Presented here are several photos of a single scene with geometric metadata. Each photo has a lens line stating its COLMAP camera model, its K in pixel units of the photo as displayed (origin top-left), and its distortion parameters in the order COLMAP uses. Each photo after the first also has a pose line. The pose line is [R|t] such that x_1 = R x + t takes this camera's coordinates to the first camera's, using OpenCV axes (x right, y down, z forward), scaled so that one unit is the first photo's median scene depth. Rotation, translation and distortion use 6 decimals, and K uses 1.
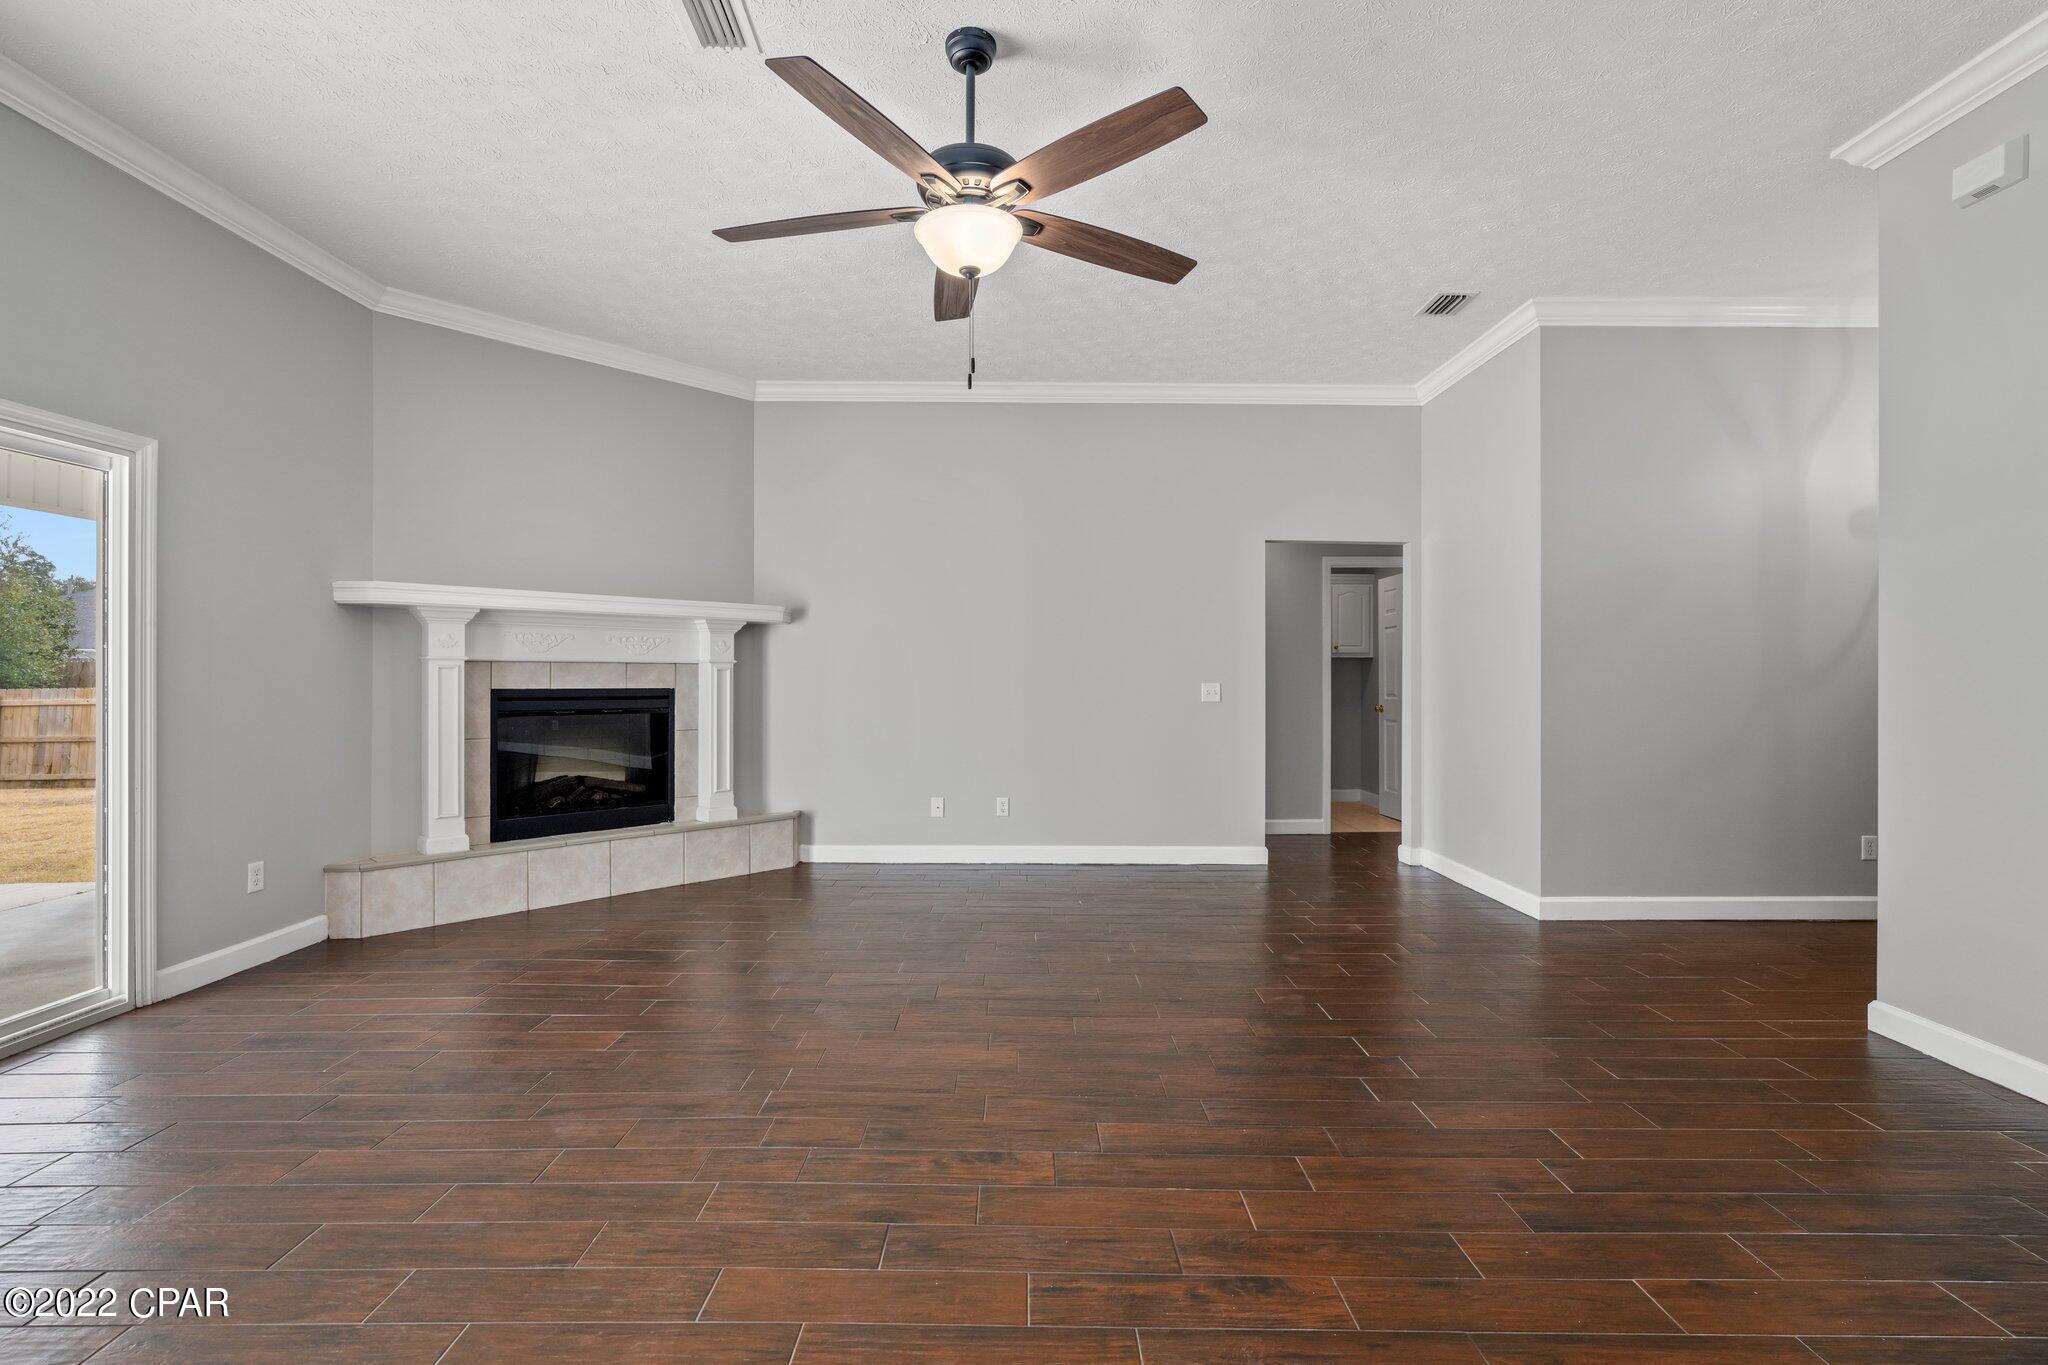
lens RADIAL K [[896.0, 0, 1045.2], [0, 896.0, 679.2], [0, 0, 1]] dist [0.001018, 0.000211]
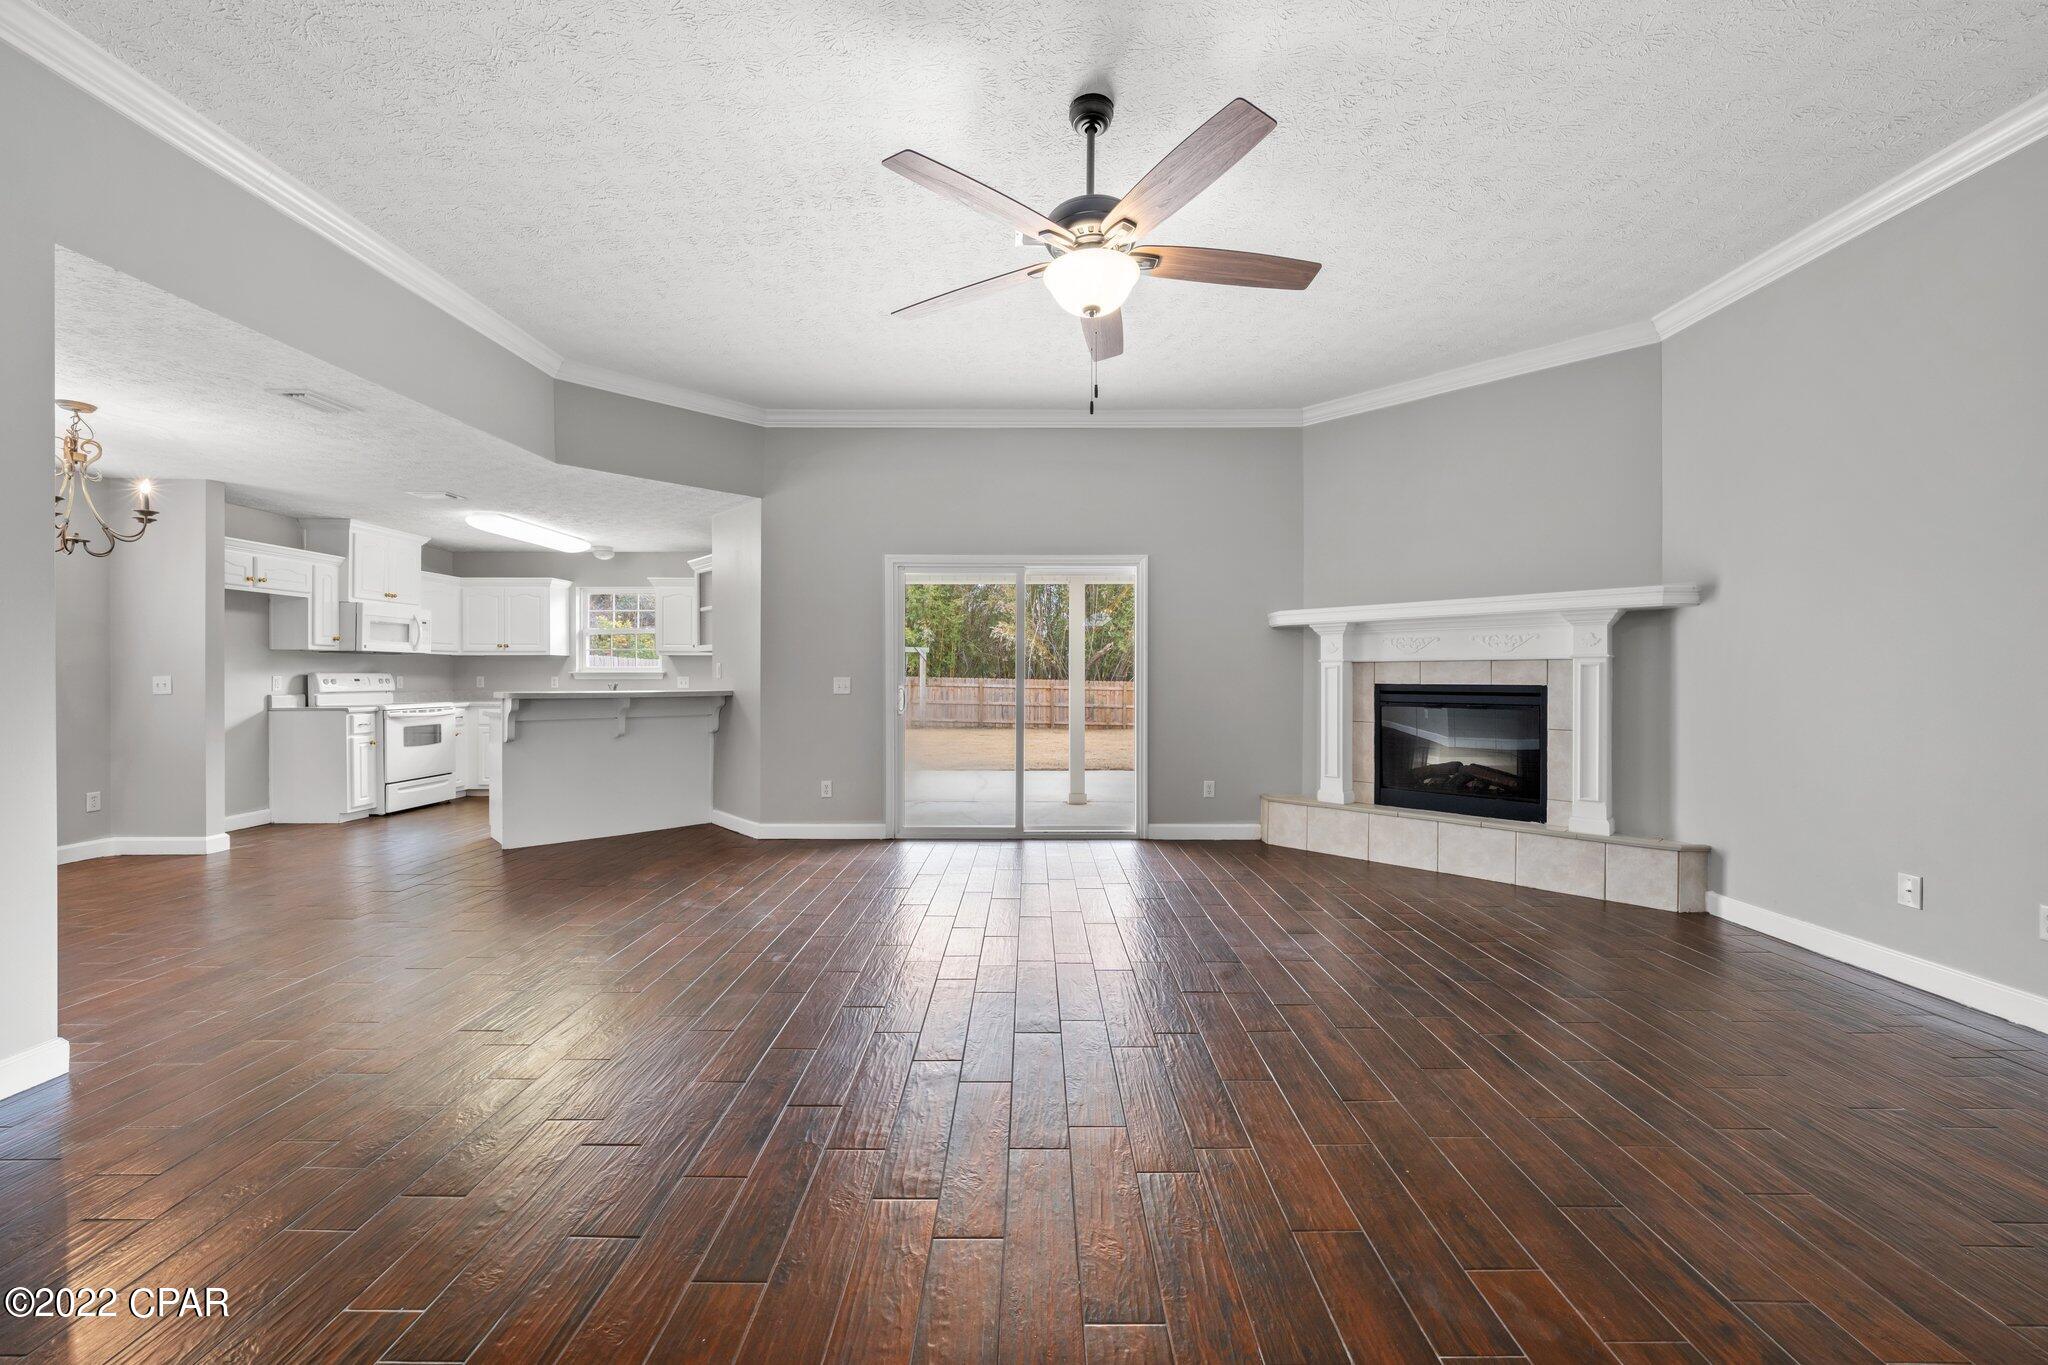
lens RADIAL K [[794.7, 0, 1035.7], [0, 794.7, 679.3], [0, 0, 1]] dist [-0.002172, -0.000226]
pose [[-0.018772, 0.001392, -0.999823, 0.509781], [-0.002567, 0.999996, 0.001441, 0.004320], [0.999821, 0.002594, -0.018768, 0.526857]]
